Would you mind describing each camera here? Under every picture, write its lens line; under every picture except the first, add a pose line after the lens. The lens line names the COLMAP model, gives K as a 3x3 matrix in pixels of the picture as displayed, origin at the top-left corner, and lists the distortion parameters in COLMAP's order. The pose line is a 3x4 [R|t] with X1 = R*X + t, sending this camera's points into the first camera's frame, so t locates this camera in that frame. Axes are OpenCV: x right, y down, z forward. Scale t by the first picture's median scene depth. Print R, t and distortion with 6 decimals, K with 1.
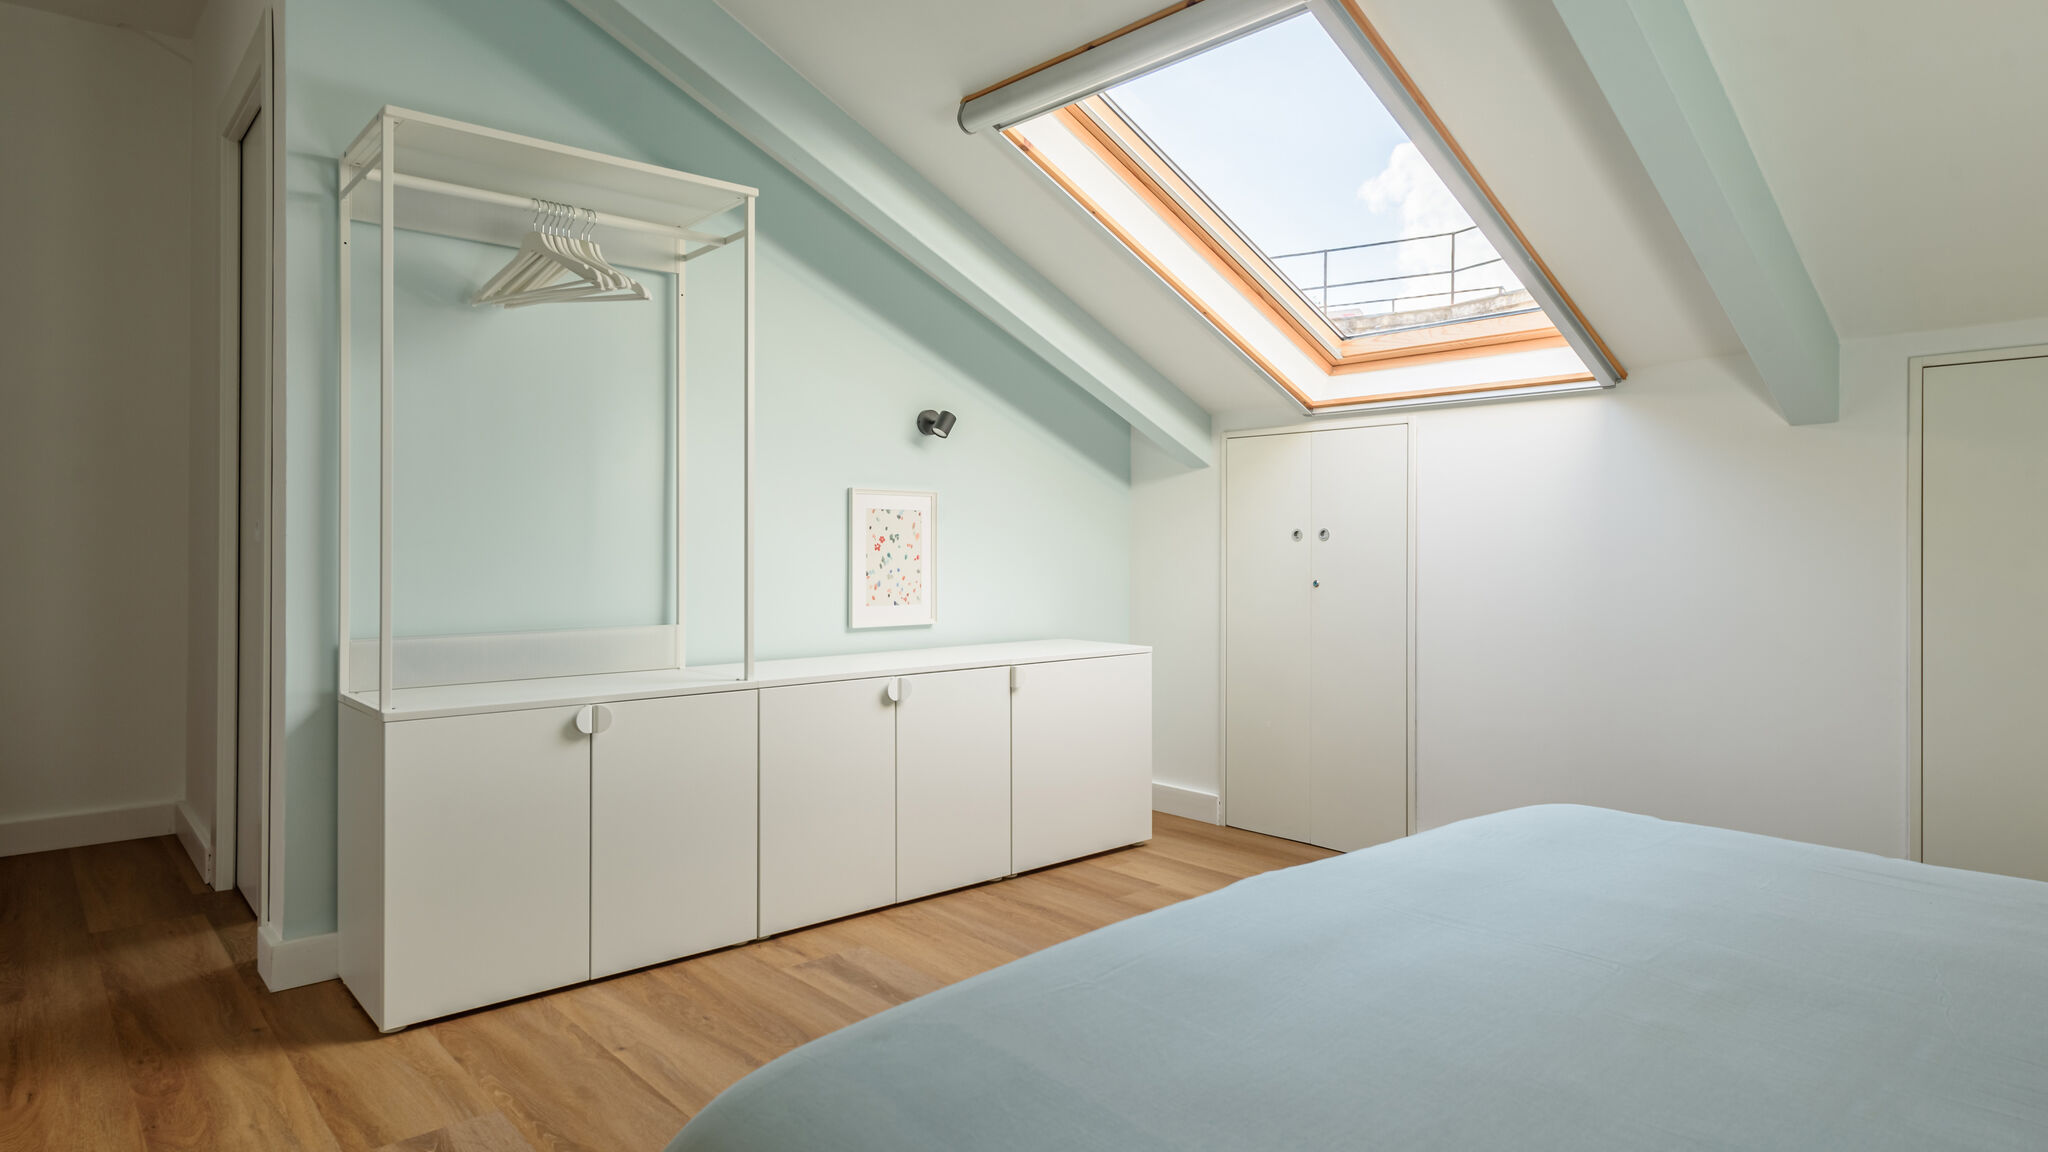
lens RADIAL K [[1180.2, 0, 1024.7], [0, 1180.2, 564.3], [0, 0, 1]] dist [0.000976, 0.000127]
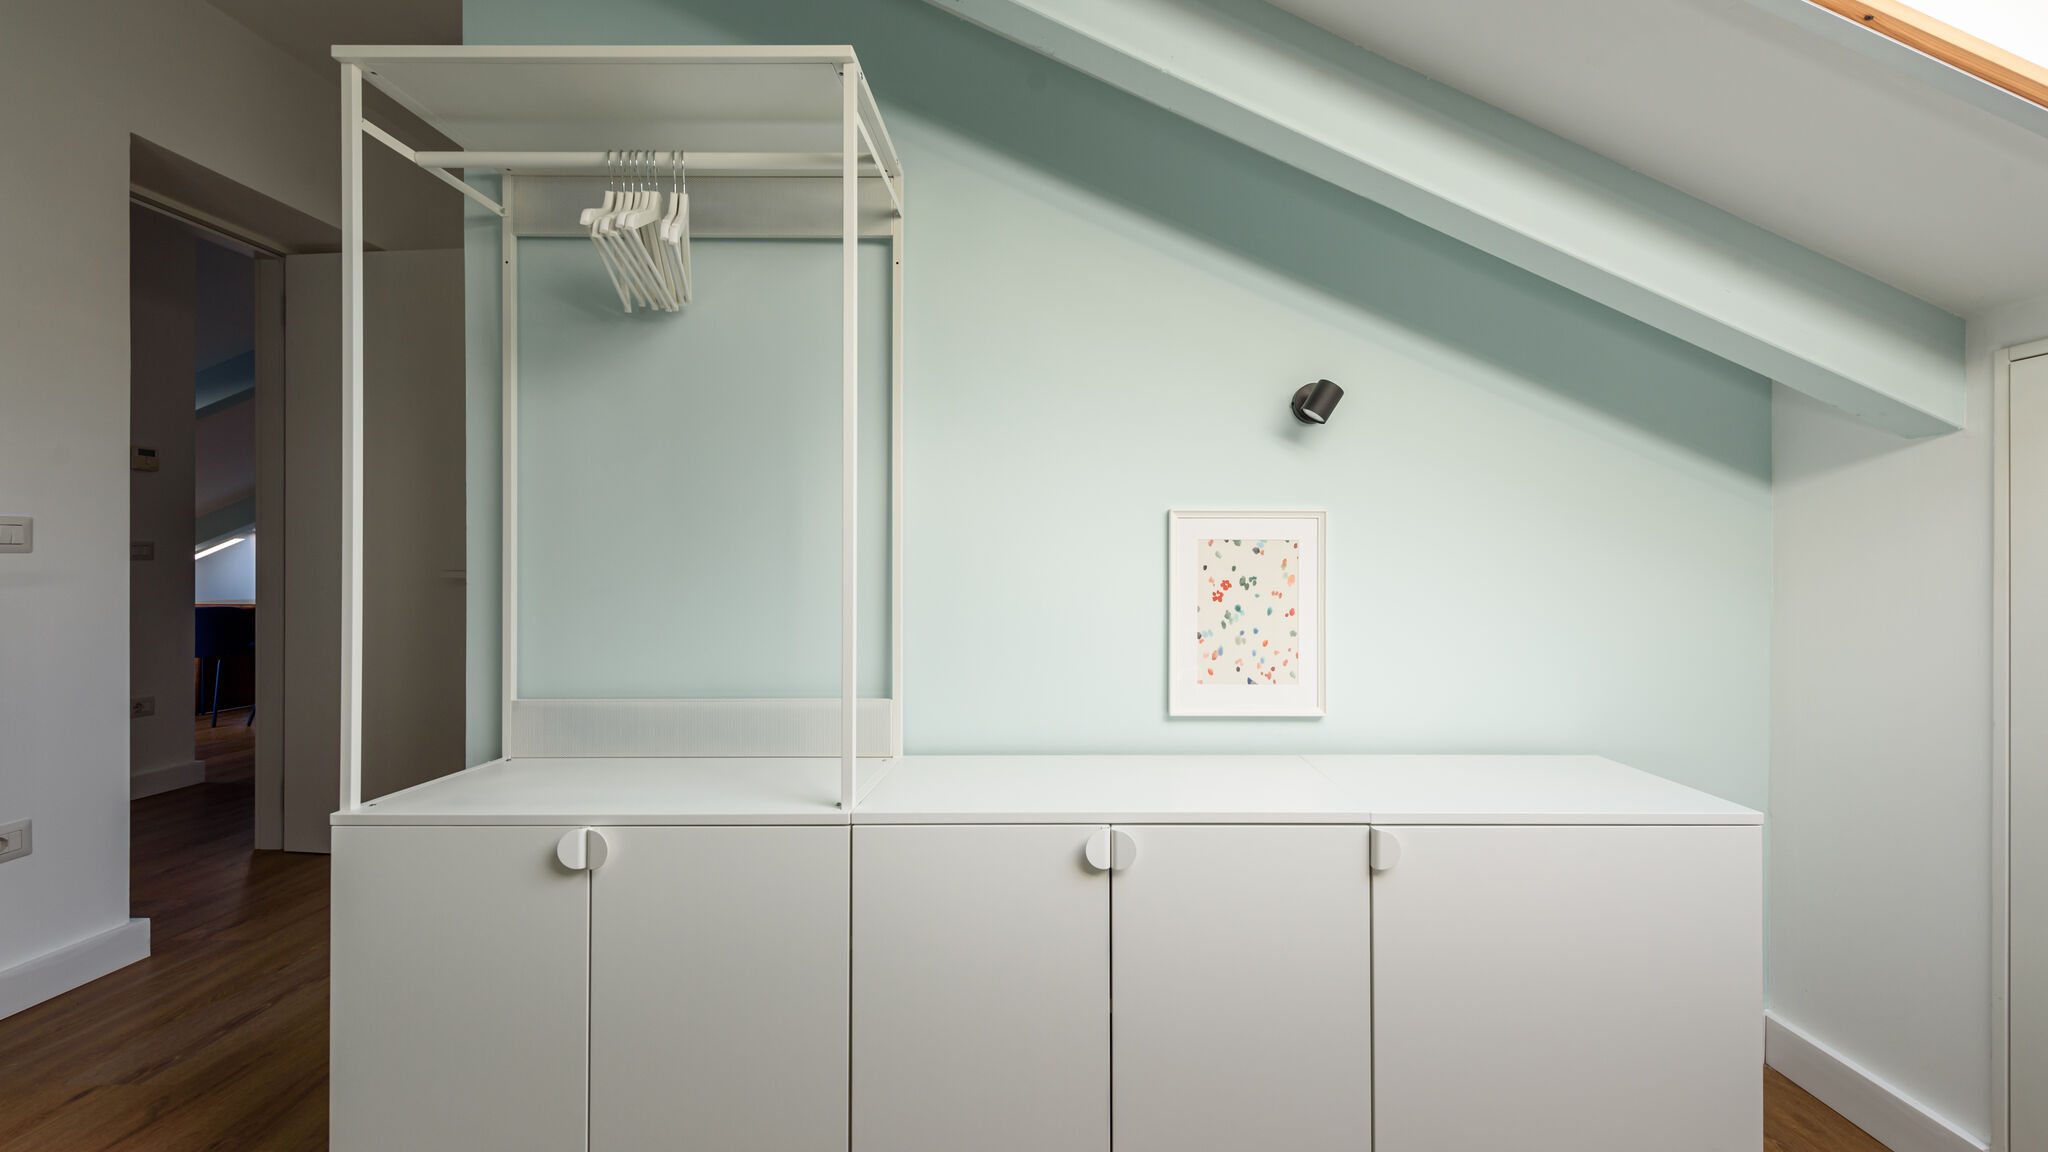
lens RADIAL K [[880.9, 0, 1024.3], [0, 880.9, 574.3], [0, 0, 1]] dist [0.000957, 0.000052]
pose [[0.741515, 0.002075, -0.670933, 0.128779], [-0.010233, 0.999914, -0.008216, -0.021643], [0.670859, 0.012958, 0.741472, 0.548932]]
